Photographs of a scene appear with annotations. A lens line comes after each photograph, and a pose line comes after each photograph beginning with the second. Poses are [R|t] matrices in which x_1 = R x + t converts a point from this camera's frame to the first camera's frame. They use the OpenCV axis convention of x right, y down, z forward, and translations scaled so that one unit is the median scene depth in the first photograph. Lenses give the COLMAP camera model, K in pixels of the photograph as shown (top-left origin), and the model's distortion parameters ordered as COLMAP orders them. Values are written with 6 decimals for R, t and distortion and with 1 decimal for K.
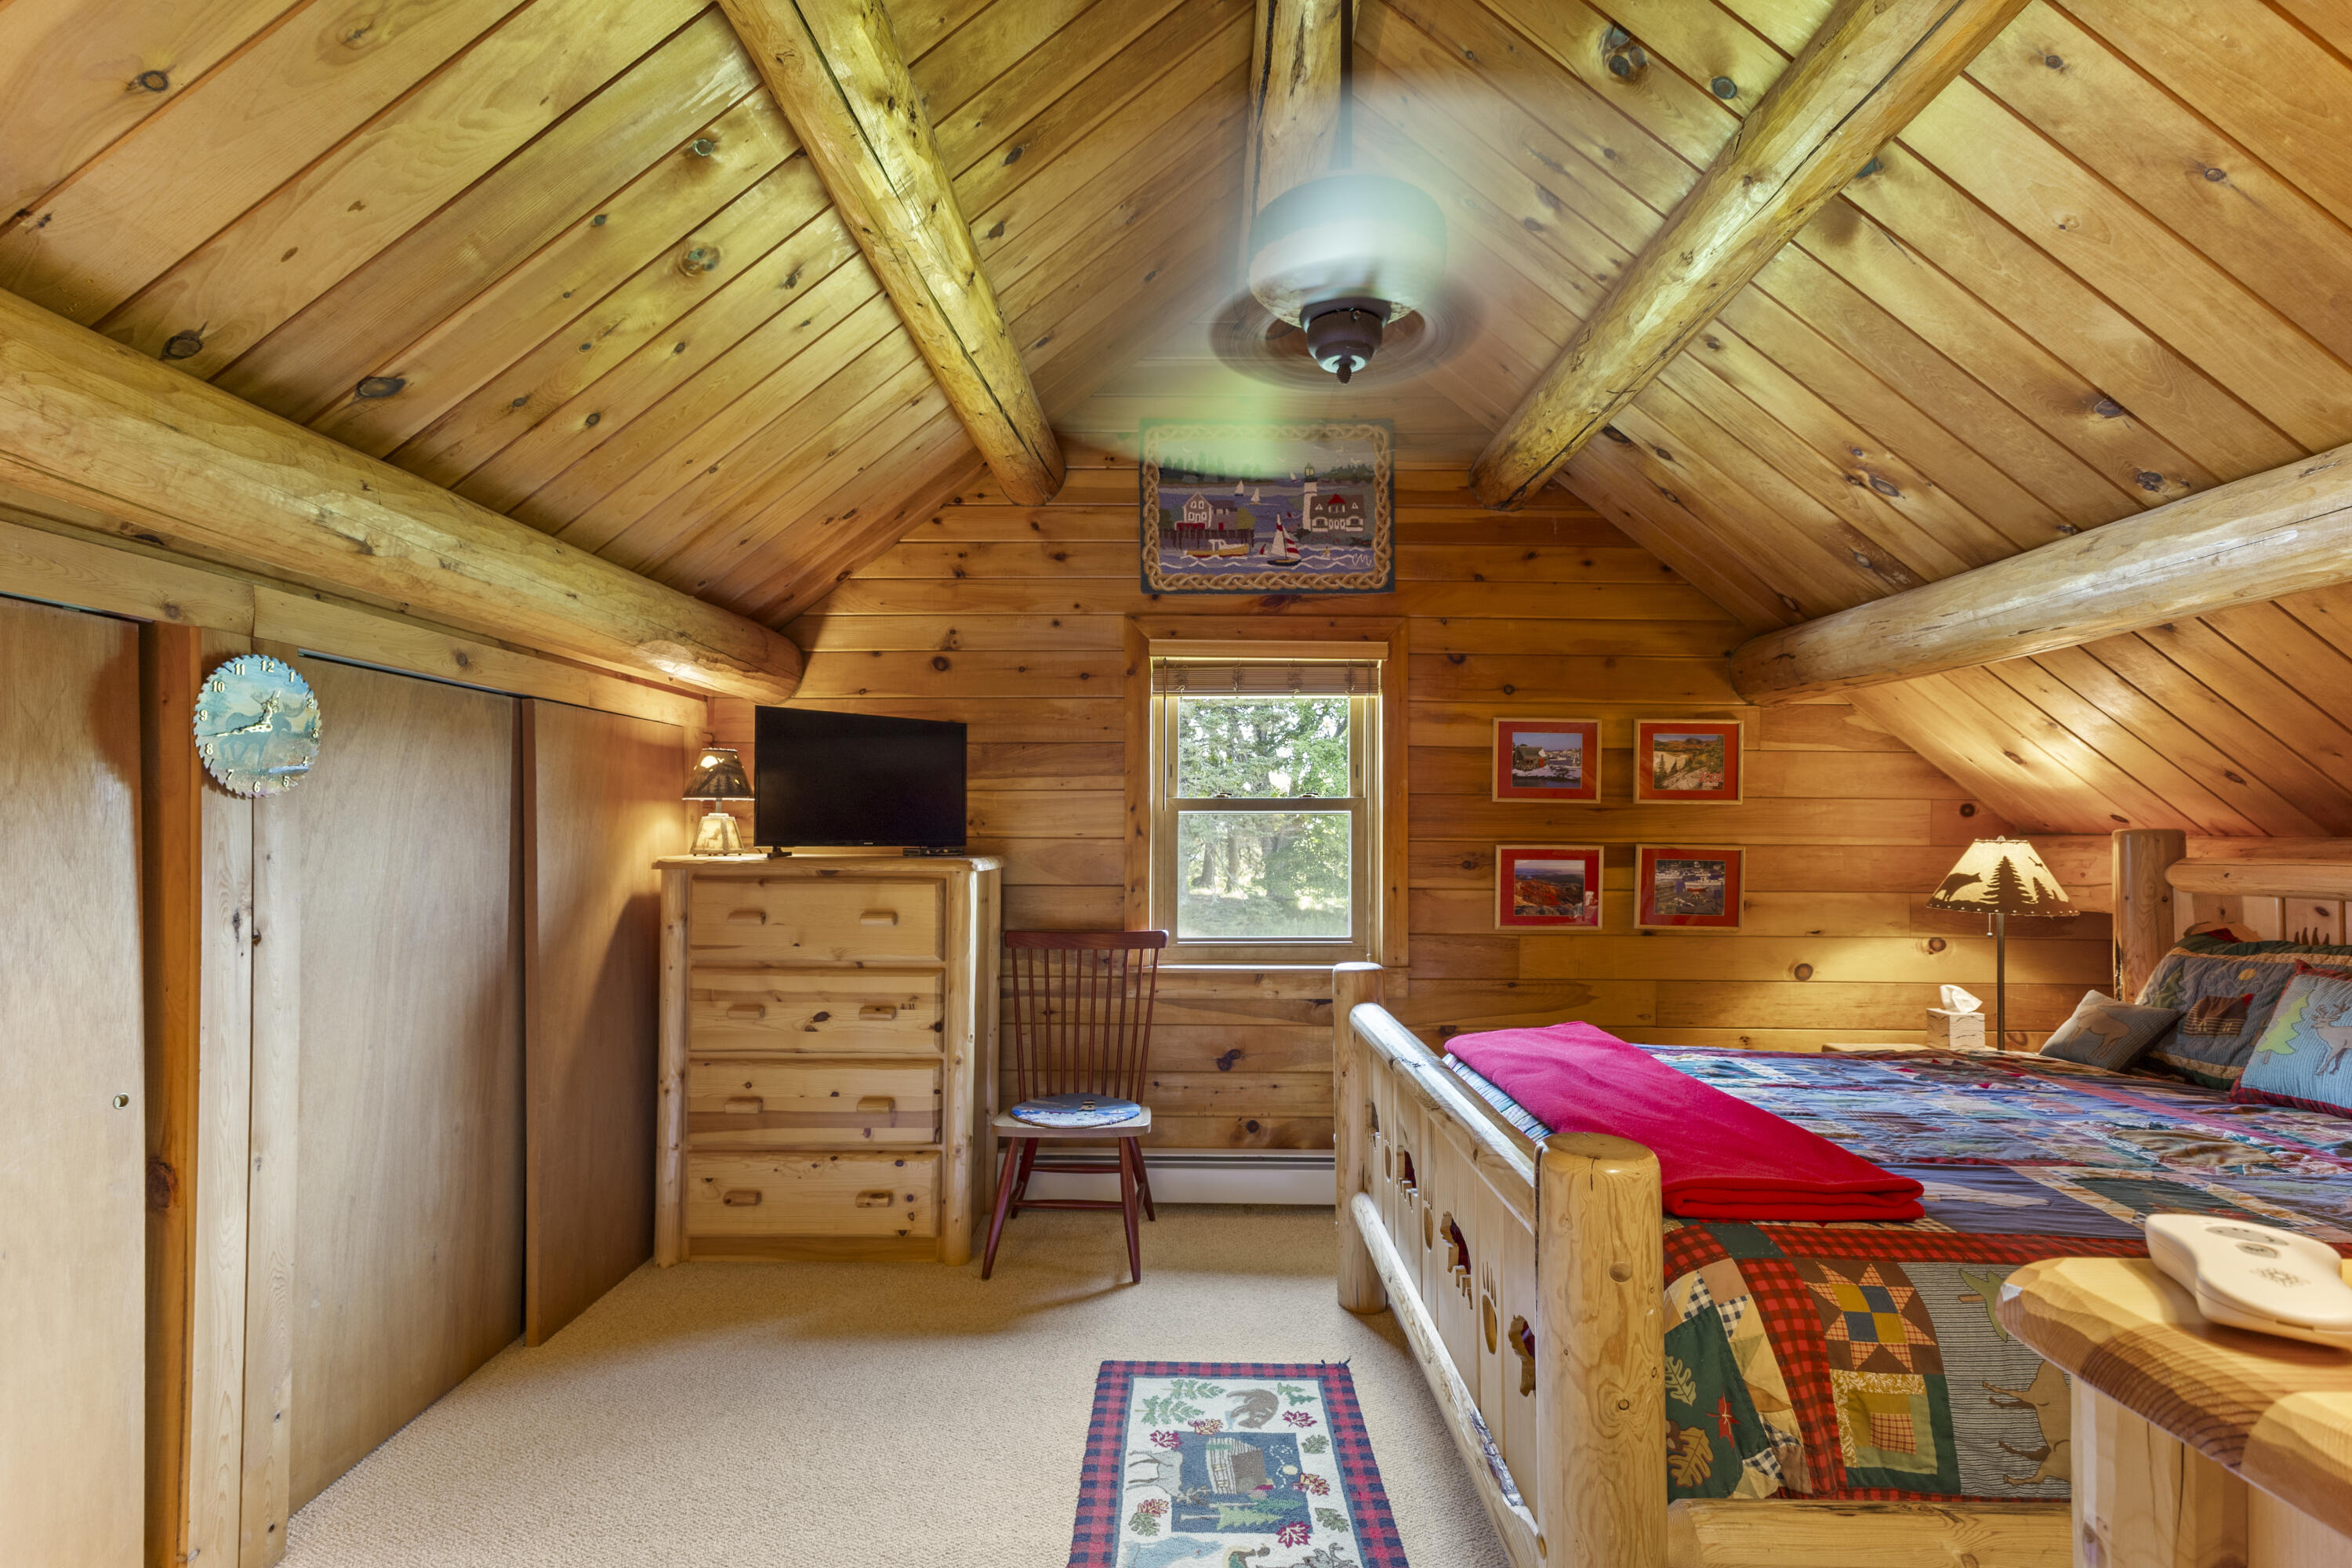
lens RADIAL K [[1029.0, 0, 1175.9], [0, 1029.0, 823.6], [0, 0, 1]] dist [0.015741, -0.001995]
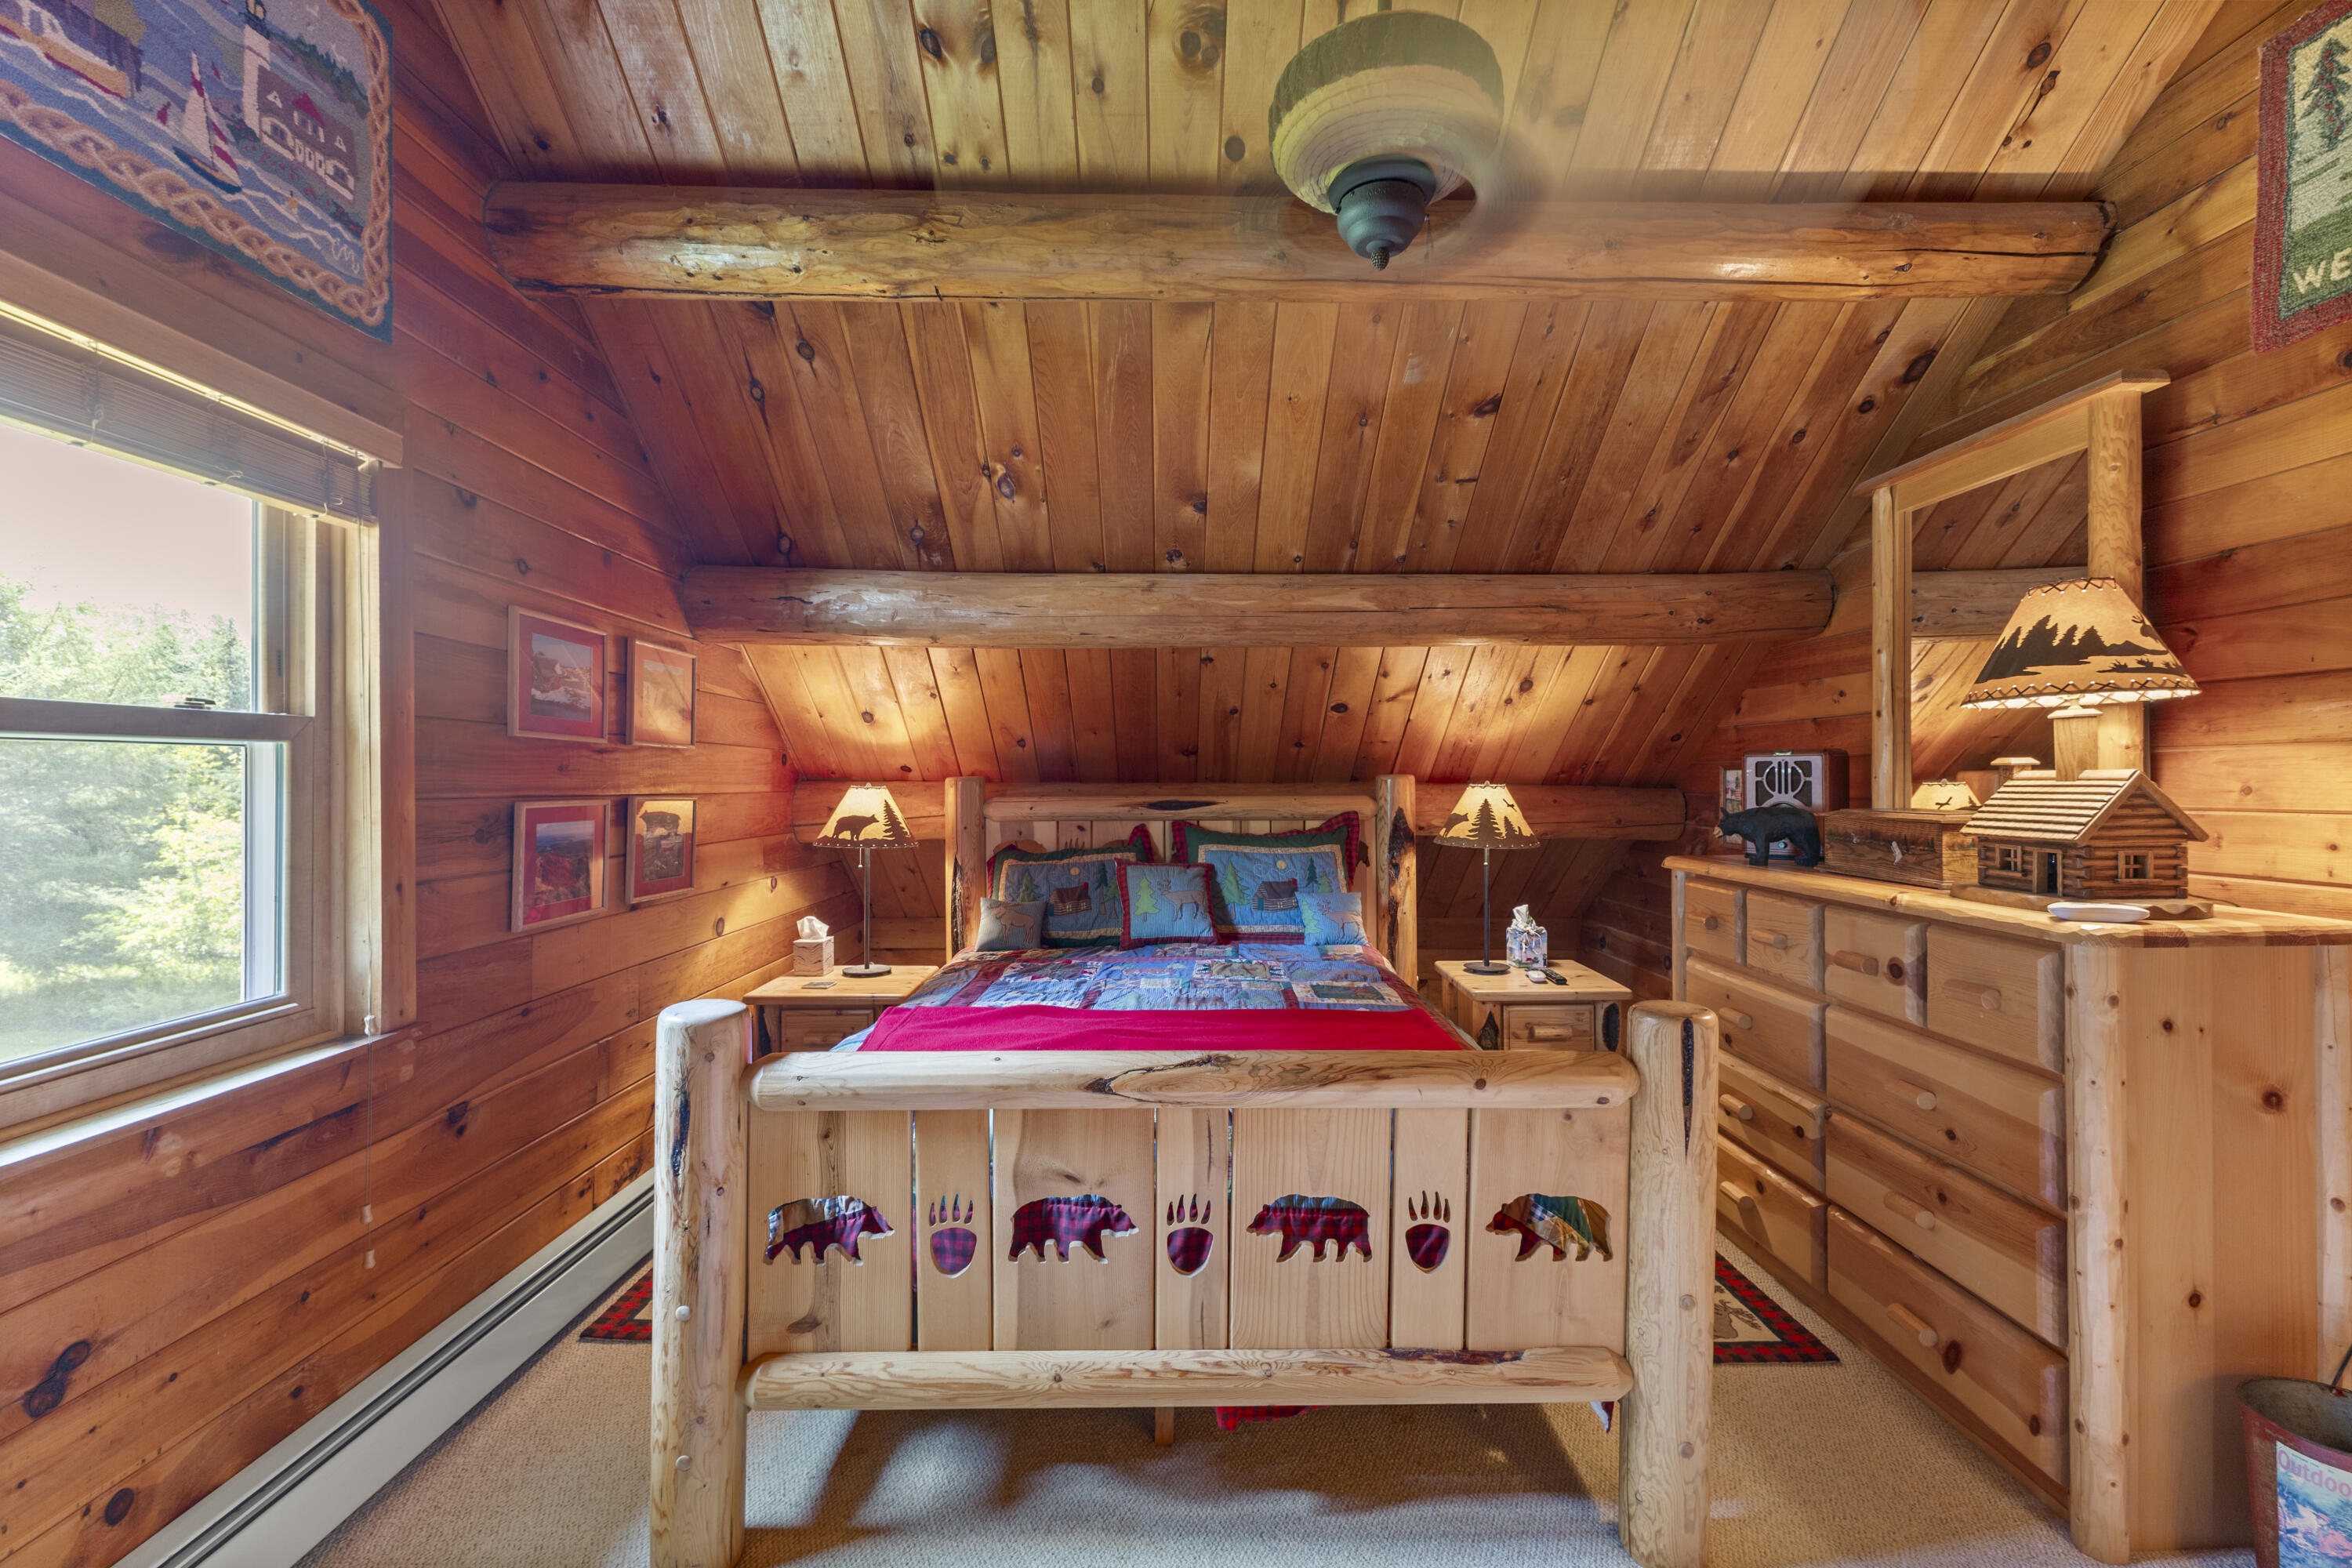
lens RADIAL K [[1029.0, 0, 1182.2], [0, 1029.0, 779.9], [0, 0, 1]] dist [0.015741, -0.001995]
pose [[-0.019215, -0.005927, 0.999798, -0.351094], [-0.011028, 0.999923, 0.005715, -0.001869], [-0.999755, -0.010916, -0.019279, 0.592283]]
